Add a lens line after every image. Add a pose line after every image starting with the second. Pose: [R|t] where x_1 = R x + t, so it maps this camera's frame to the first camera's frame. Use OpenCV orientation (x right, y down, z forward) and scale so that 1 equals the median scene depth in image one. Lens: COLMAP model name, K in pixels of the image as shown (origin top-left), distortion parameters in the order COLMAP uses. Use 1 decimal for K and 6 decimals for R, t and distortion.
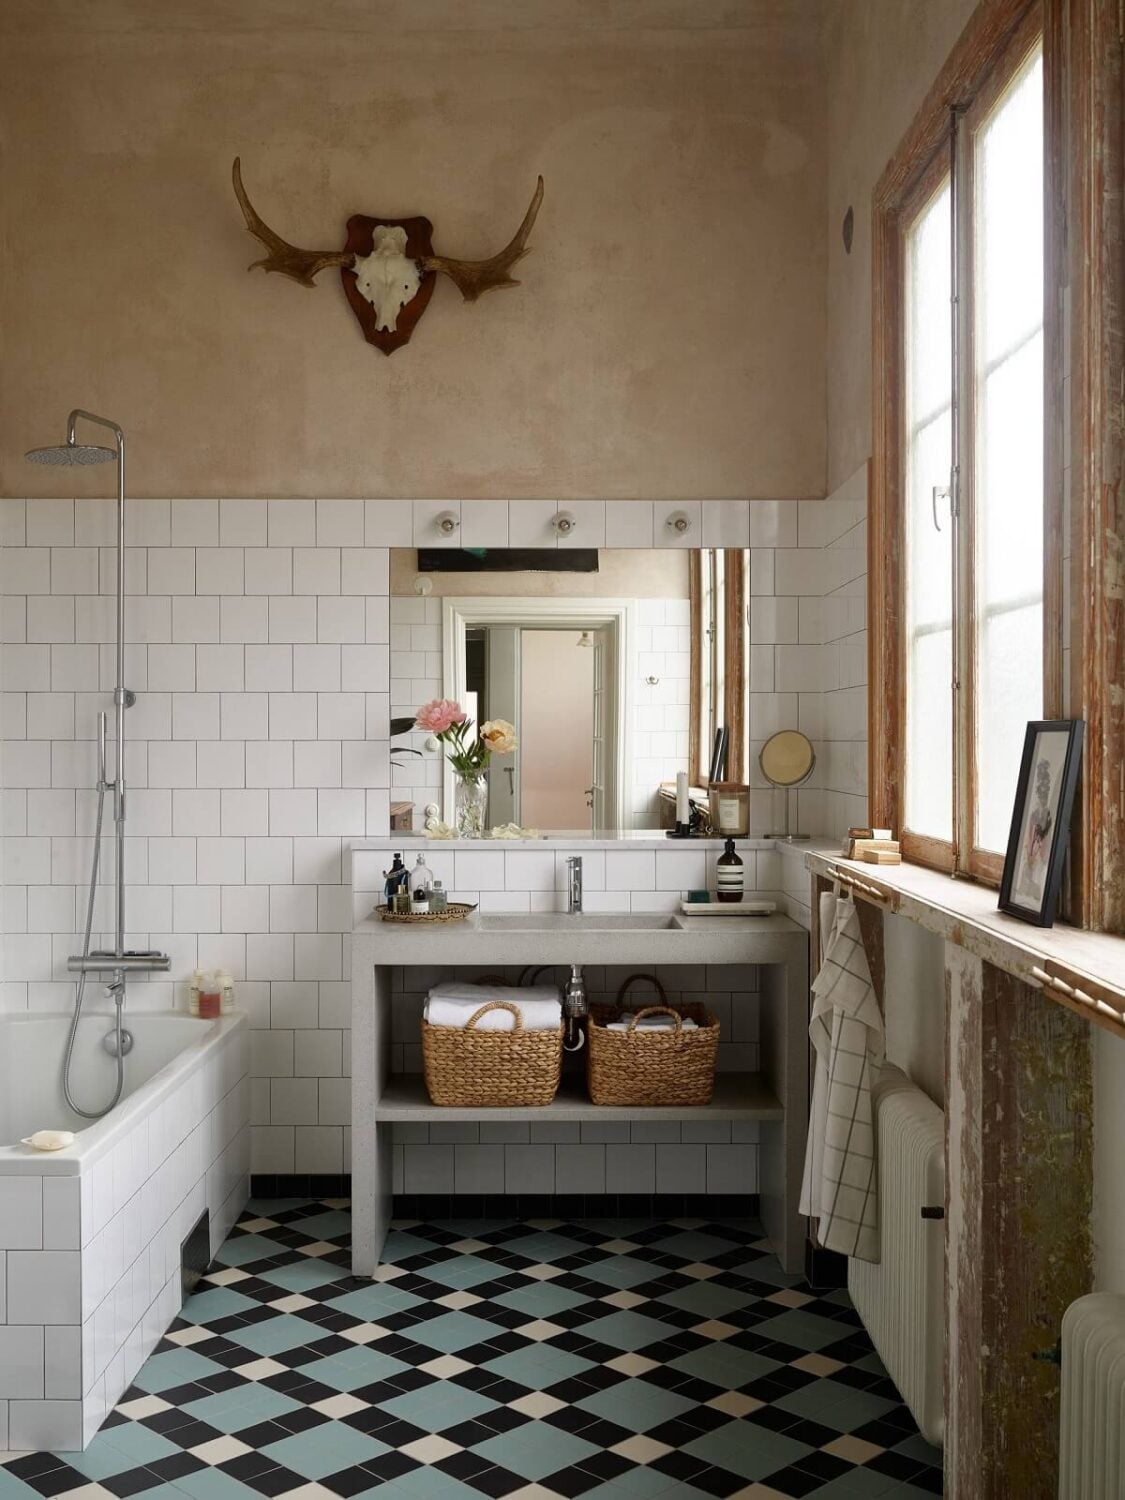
lens RADIAL K [[1591.0, 0, 563.1], [0, 1591.0, 778.6], [0, 0, 1]] dist [-0.022720, -0.005449]
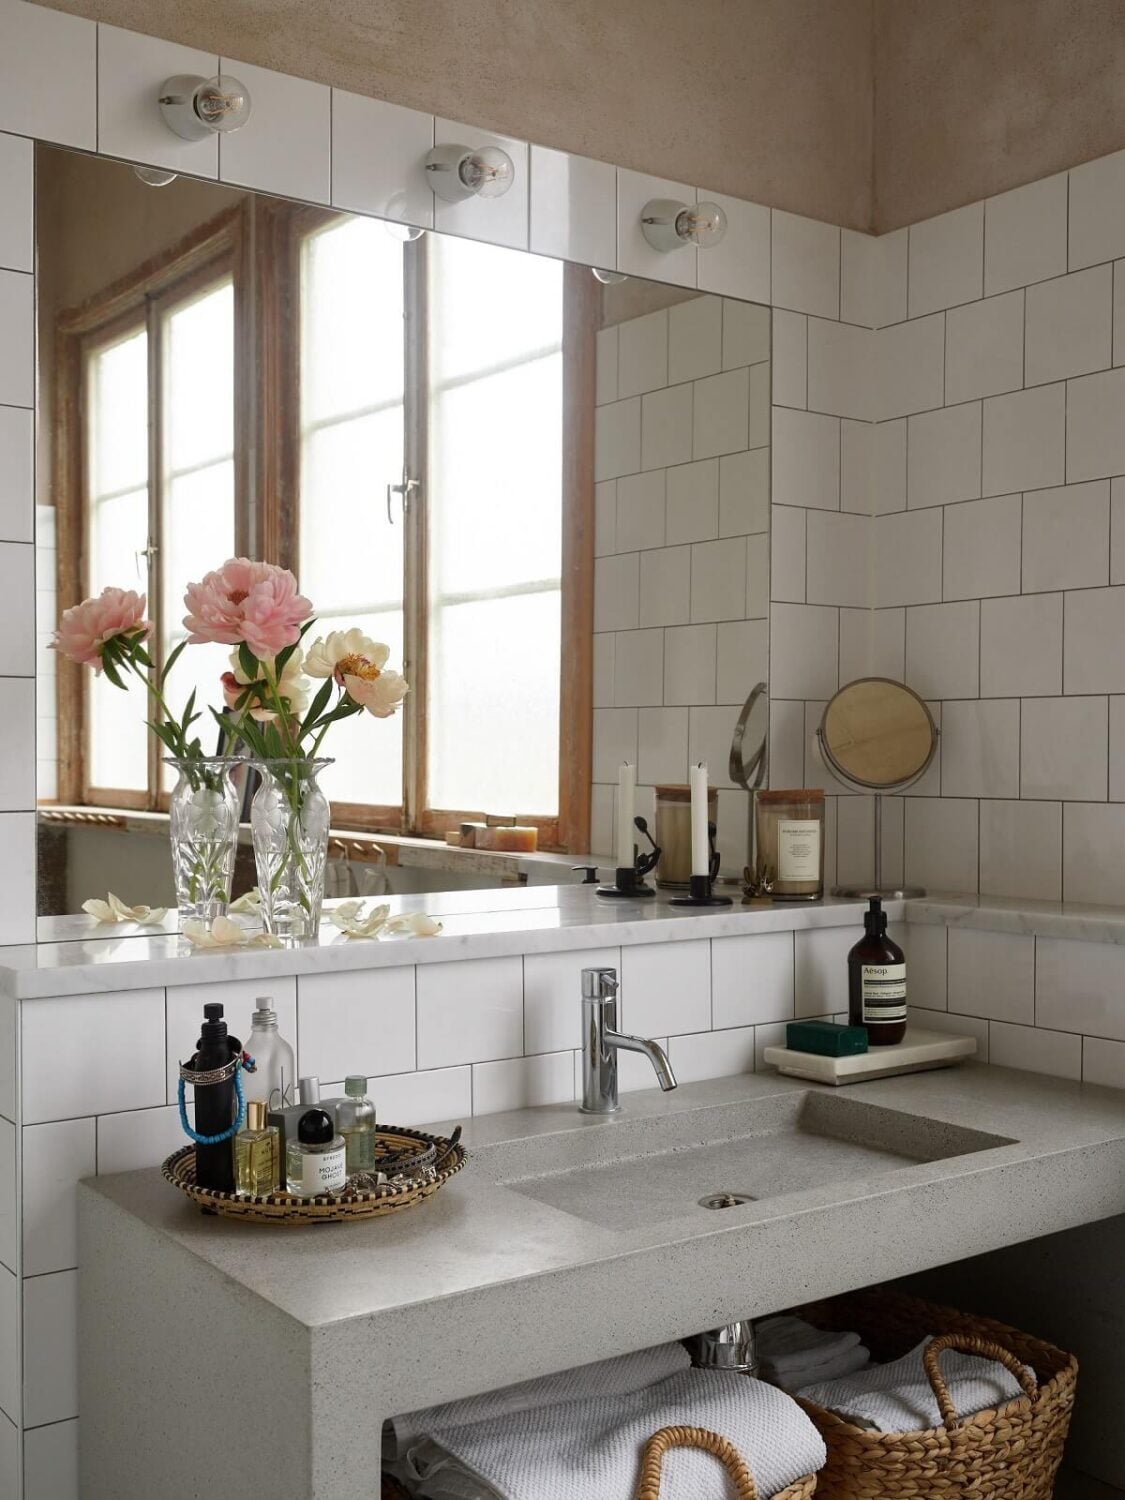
lens RADIAL K [[1591.0, 0, 563.1], [0, 1591.0, 778.6], [0, 0, 1]] dist [-0.022720, -0.005449]
pose [[0.809247, -0.004996, 0.587447, -0.236441], [0.010721, 0.999923, -0.006265, 0.003135], [-0.587371, 0.011368, 0.809238, 0.683900]]
